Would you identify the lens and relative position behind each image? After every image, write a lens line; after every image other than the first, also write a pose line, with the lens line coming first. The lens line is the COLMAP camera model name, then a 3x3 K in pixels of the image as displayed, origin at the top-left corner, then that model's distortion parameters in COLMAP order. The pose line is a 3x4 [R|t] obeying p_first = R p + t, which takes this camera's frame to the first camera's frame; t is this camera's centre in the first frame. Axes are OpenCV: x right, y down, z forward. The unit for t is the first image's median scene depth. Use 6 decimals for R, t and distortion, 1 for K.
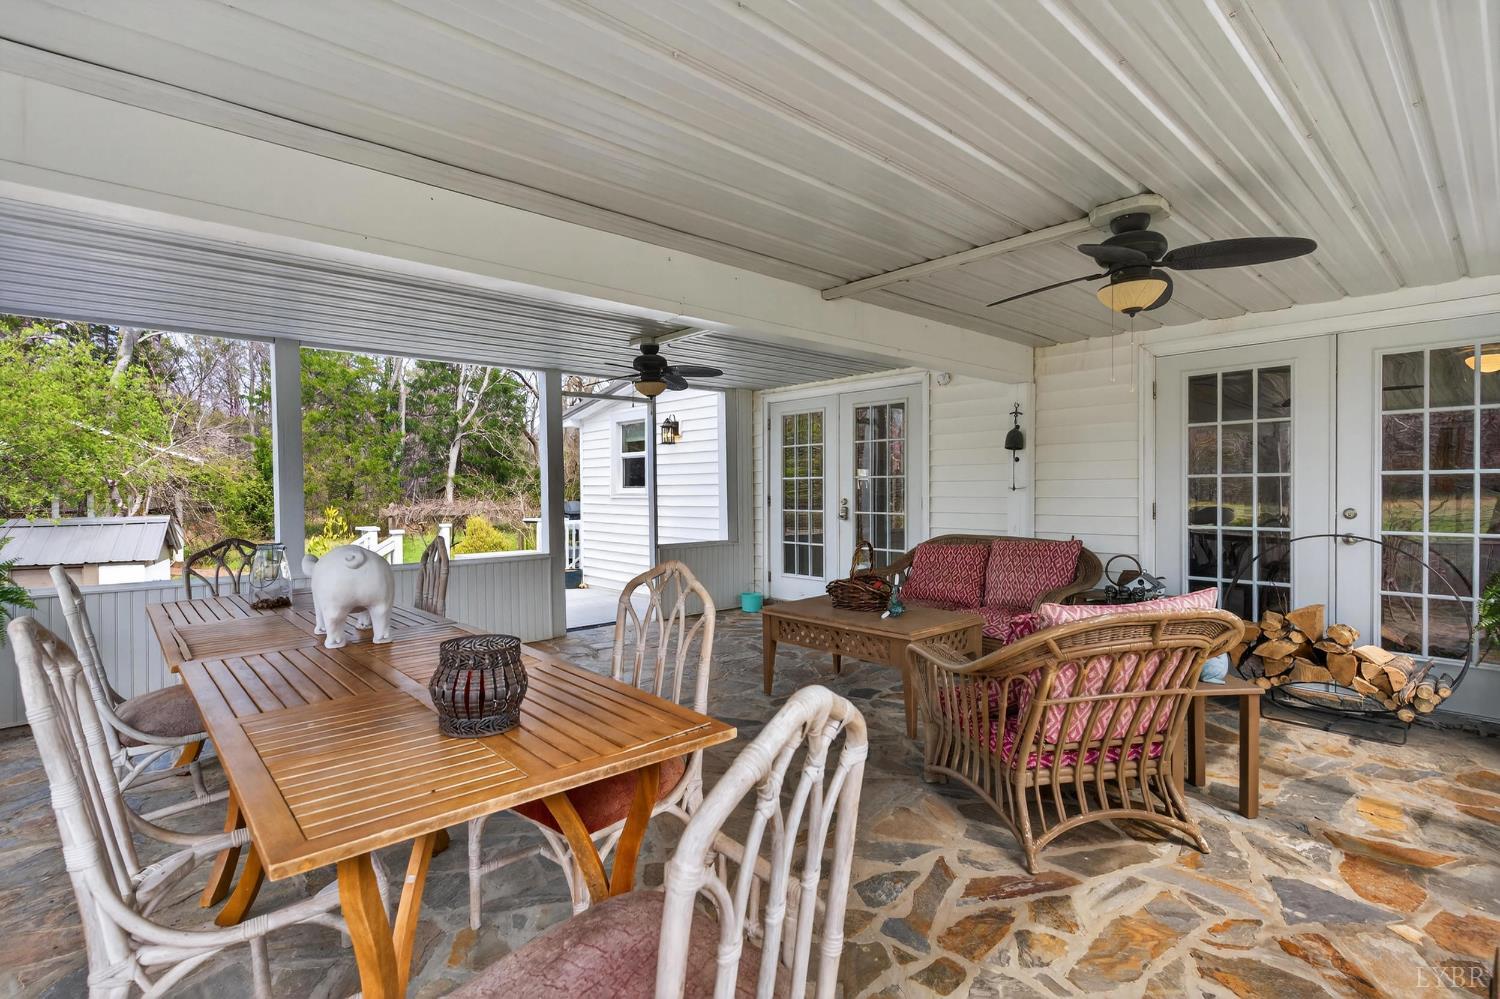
lens RADIAL K [[719.7, 0, 750.5], [0, 719.7, 490.4], [0, 0, 1]] dist [0.003375, 0.000259]
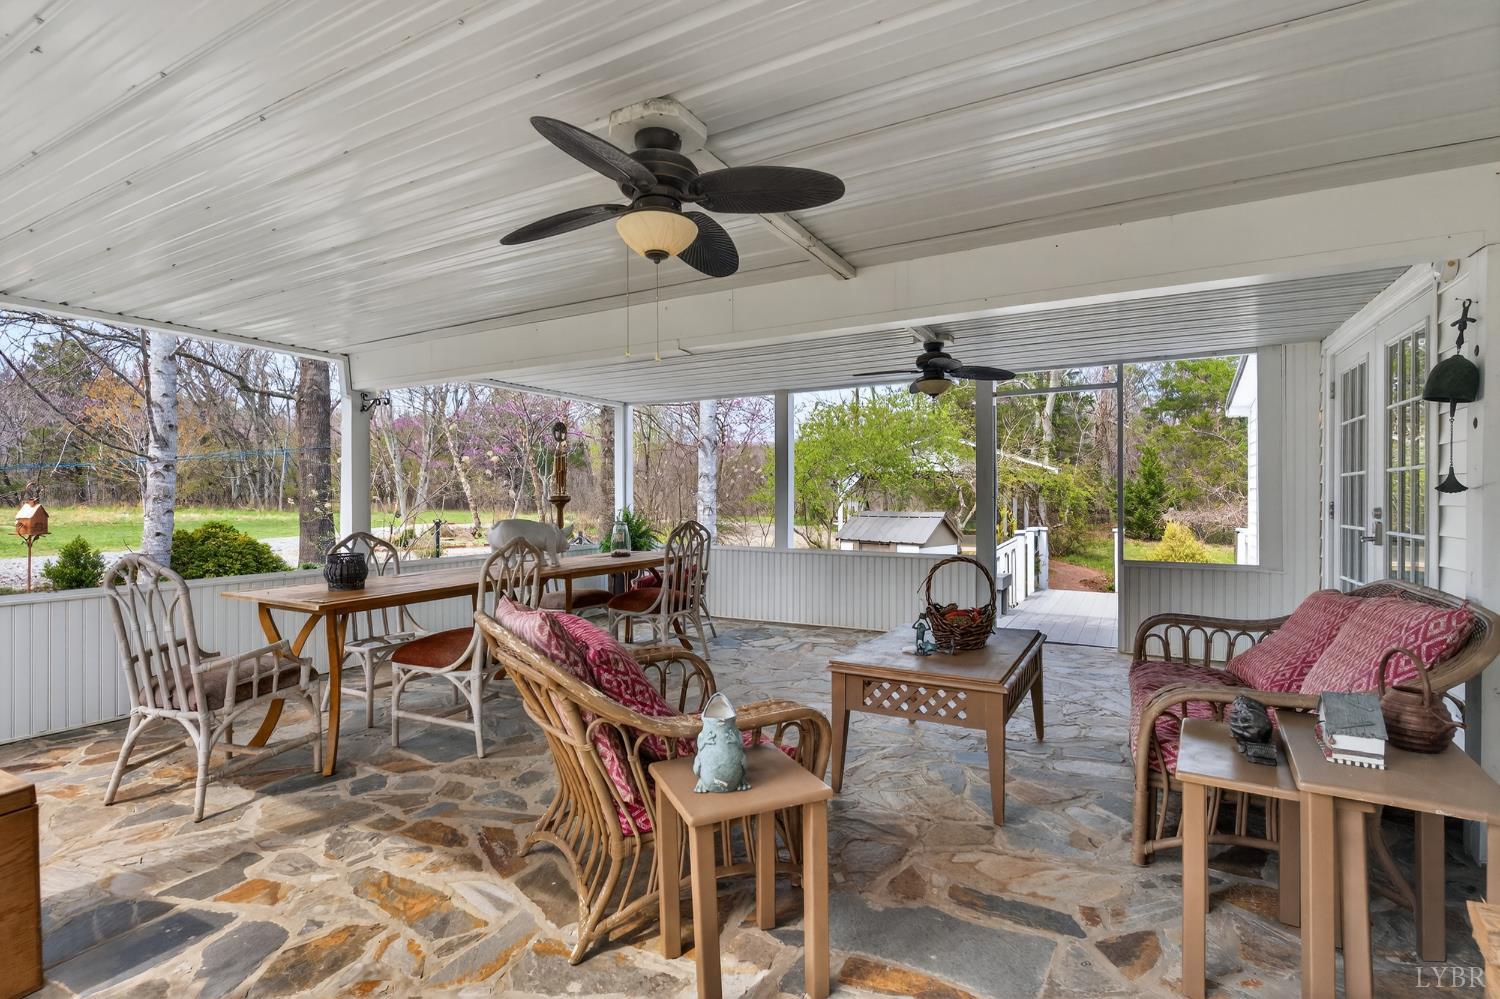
lens RADIAL K [[719.7, 0, 747.6], [0, 719.7, 499.3], [0, 0, 1]] dist [0.003375, 0.000259]
pose [[0.312284, 0.012745, -0.949903, 1.509535], [-0.006855, 0.999914, 0.011163, 0.002250], [0.949964, 0.003026, 0.312345, 1.003846]]
